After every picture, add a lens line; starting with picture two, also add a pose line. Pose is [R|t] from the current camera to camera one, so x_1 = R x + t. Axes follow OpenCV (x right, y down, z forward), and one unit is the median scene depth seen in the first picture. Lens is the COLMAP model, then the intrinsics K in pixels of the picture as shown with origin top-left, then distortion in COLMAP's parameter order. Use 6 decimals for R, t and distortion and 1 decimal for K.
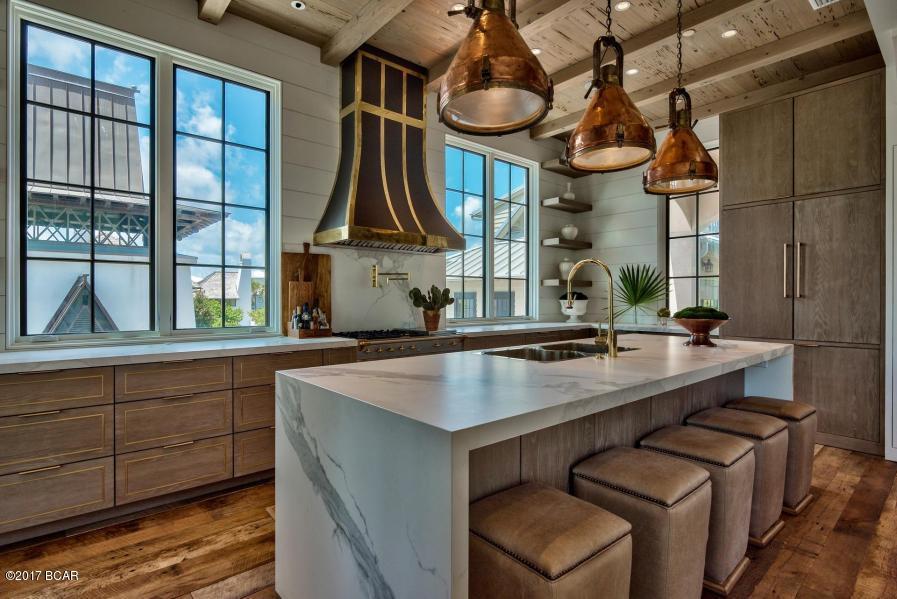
lens RADIAL K [[431.8, 0, 447.7], [0, 431.8, 301.8], [0, 0, 1]] dist [-0.011968, 0.000247]
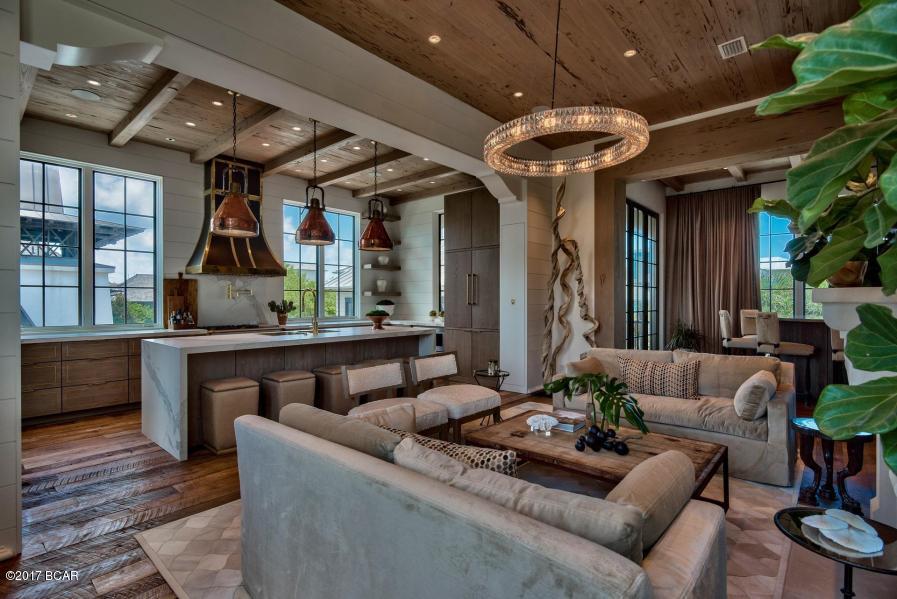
lens RADIAL K [[431.8, 0, 447.7], [0, 431.8, 301.8], [0, 0, 1]] dist [-0.011968, 0.000247]
pose [[0.991959, -0.002813, 0.126526, 0.481461], [0.003161, 0.999992, -0.002552, -0.016965], [-0.126518, 0.002932, 0.991960, -0.767935]]
